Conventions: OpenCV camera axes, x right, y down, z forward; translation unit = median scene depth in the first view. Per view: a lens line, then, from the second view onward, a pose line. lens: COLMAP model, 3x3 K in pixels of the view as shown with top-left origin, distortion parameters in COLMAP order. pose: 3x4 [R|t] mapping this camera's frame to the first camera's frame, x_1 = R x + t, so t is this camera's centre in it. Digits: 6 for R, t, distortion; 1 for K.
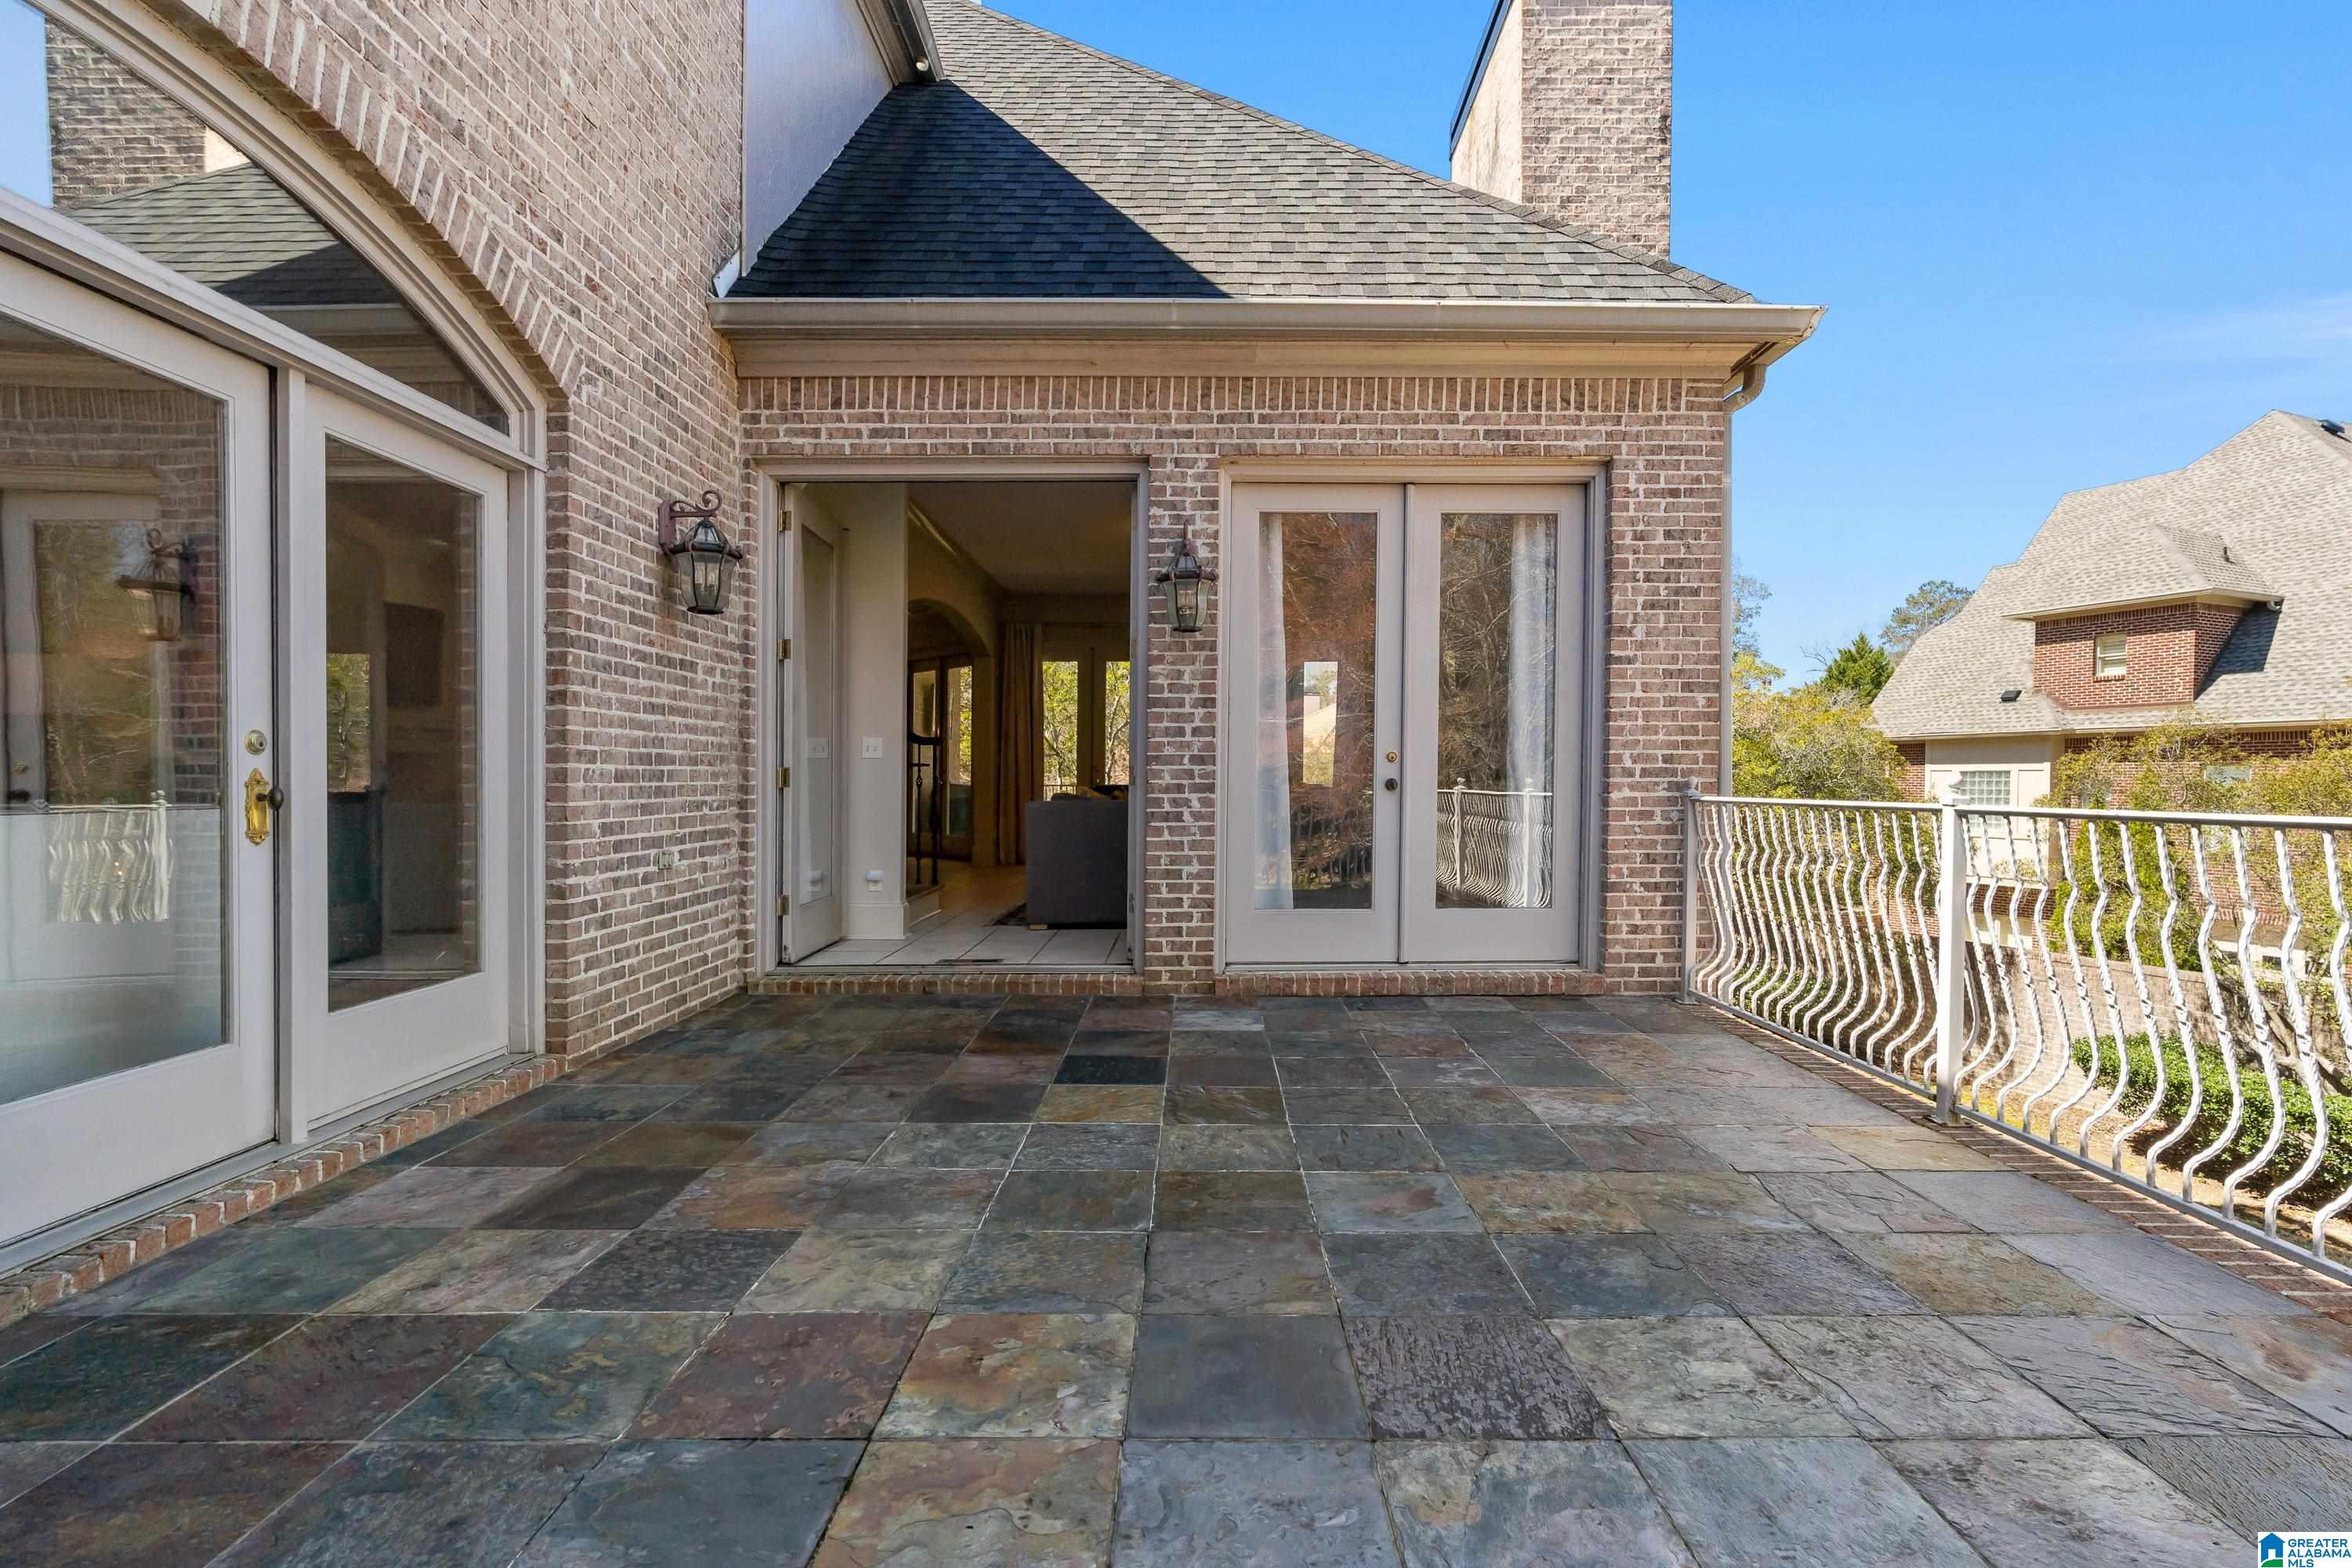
lens RADIAL K [[1062.4, 0, 1180.7], [0, 1062.4, 784.3], [0, 0, 1]] dist [-0.003822, 0.000321]
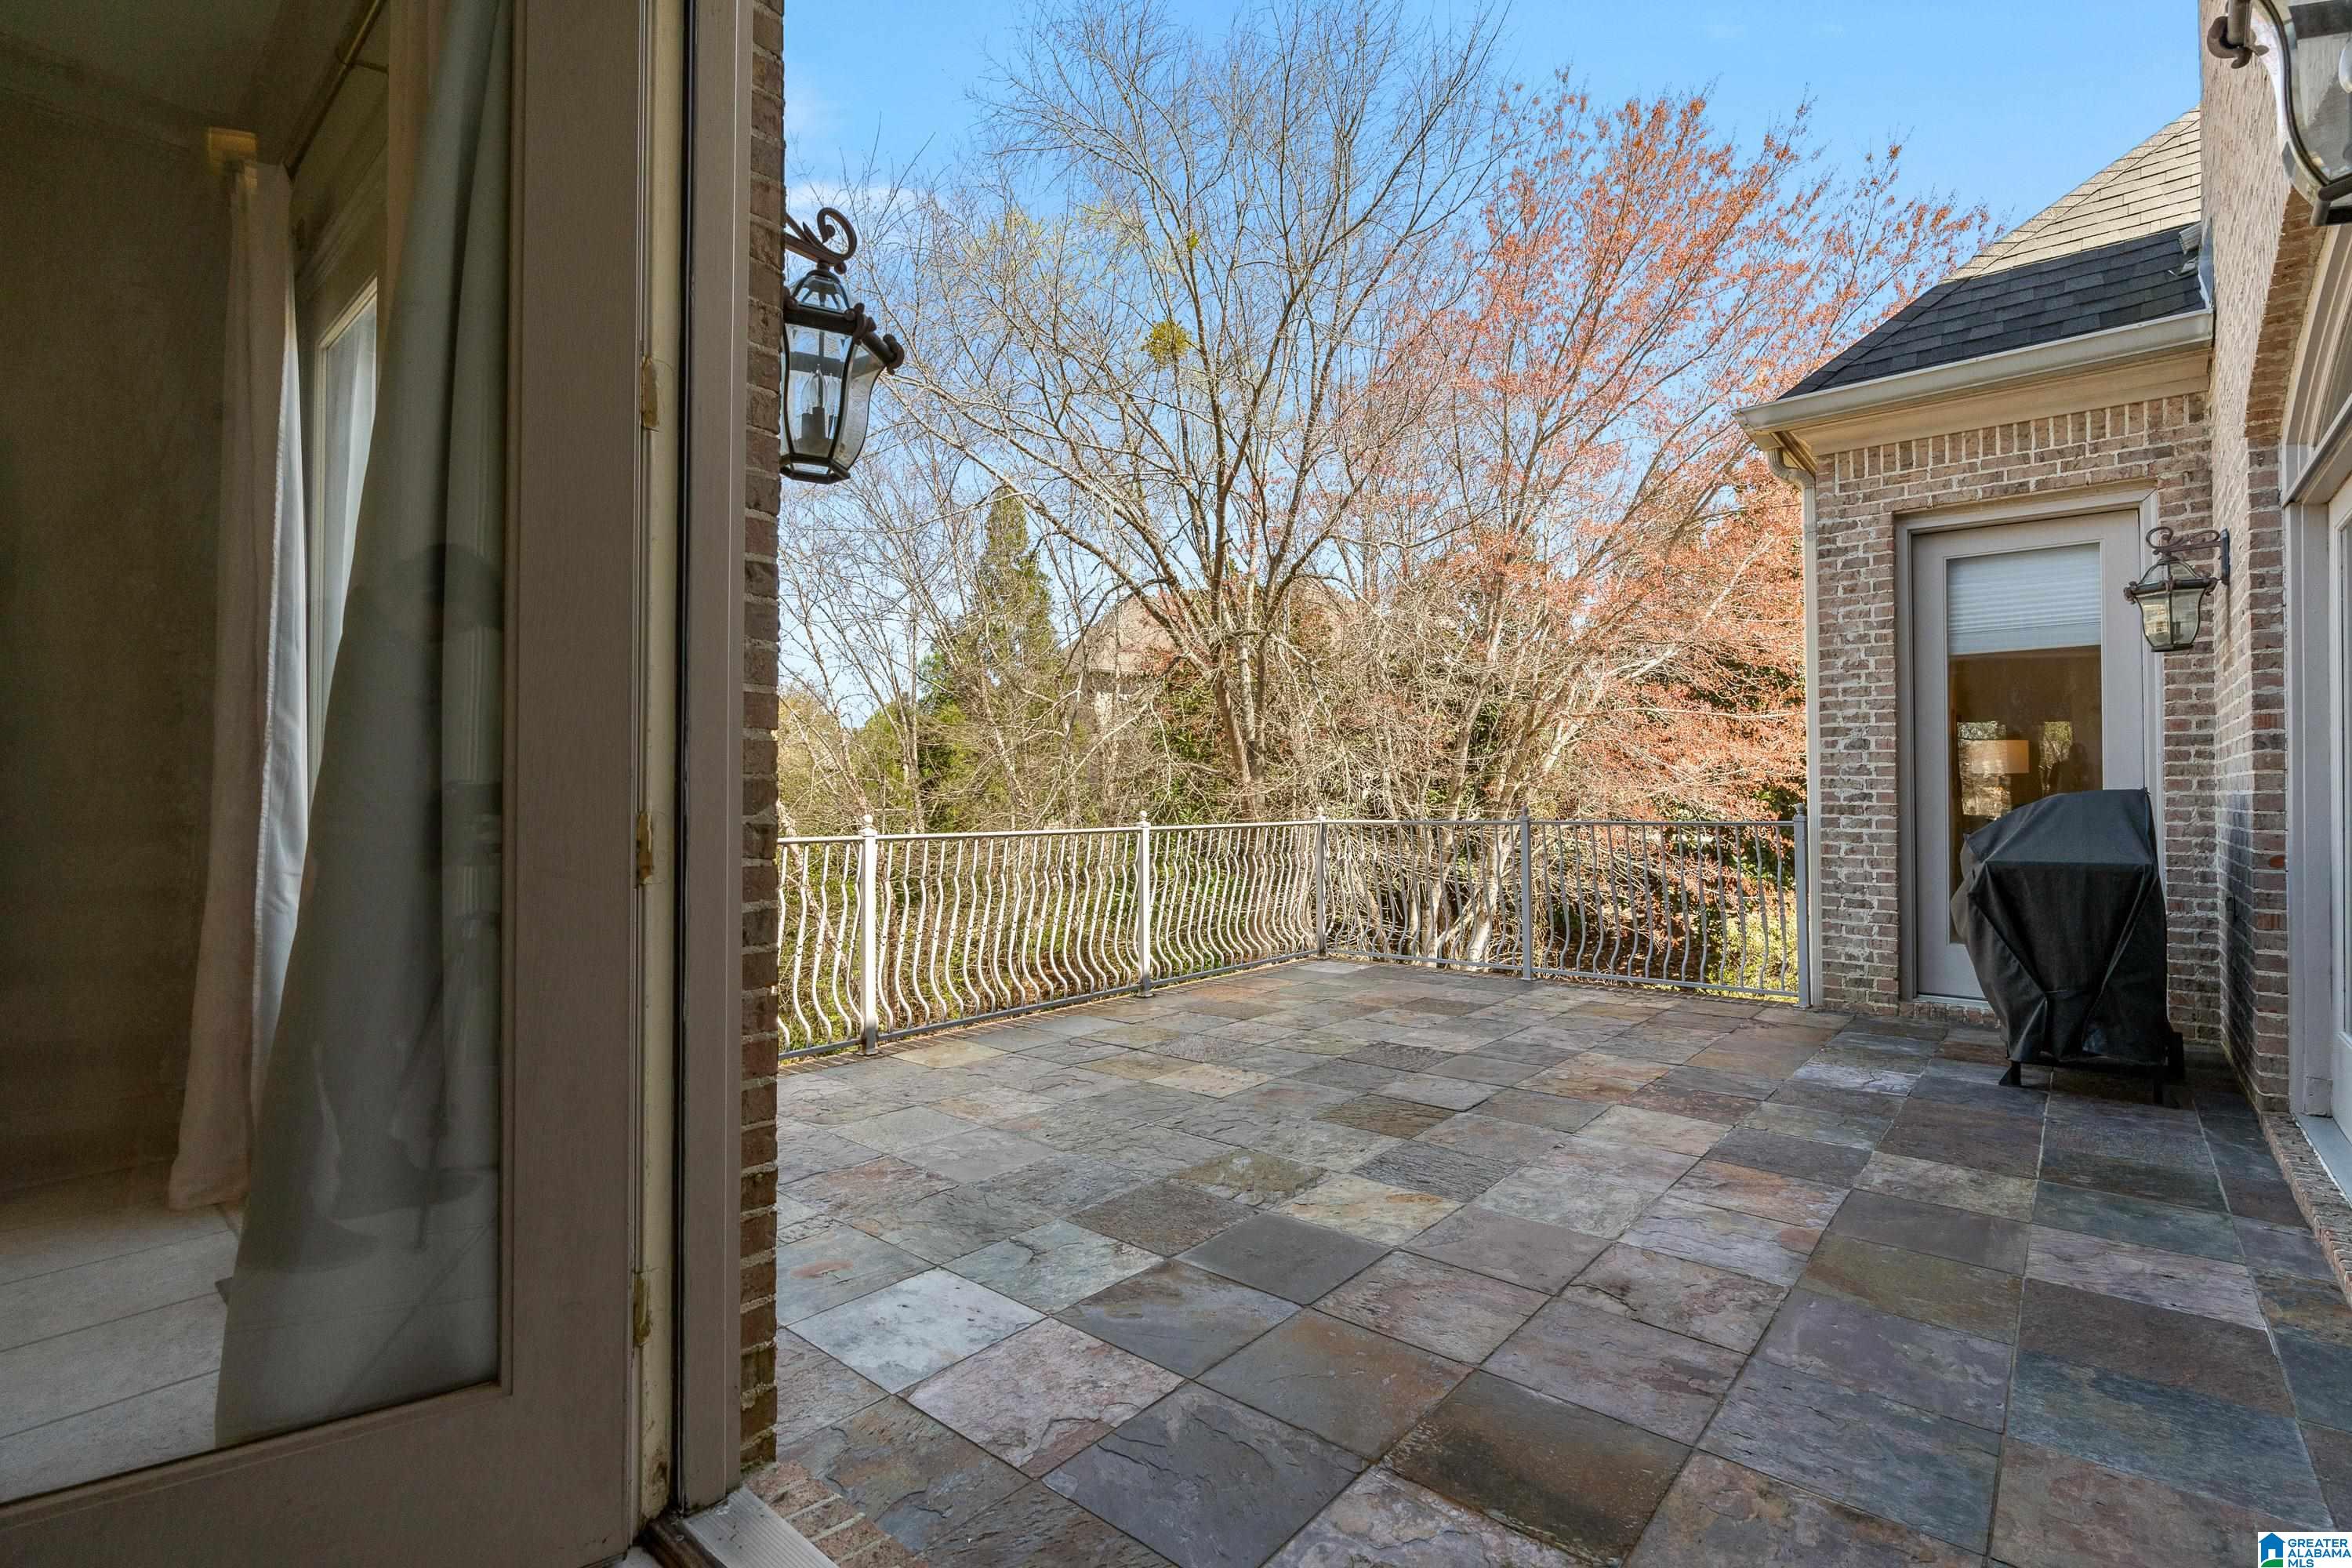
lens RADIAL K [[1062.4, 0, 1180.7], [0, 1062.4, 791.5], [0, 0, 1]] dist [-0.003822, 0.000321]
pose [[-0.768754, 0.004649, 0.639527, -0.551106], [0.002329, 0.999987, -0.004470, -0.031484], [-0.639540, -0.001947, -0.768756, 1.915329]]
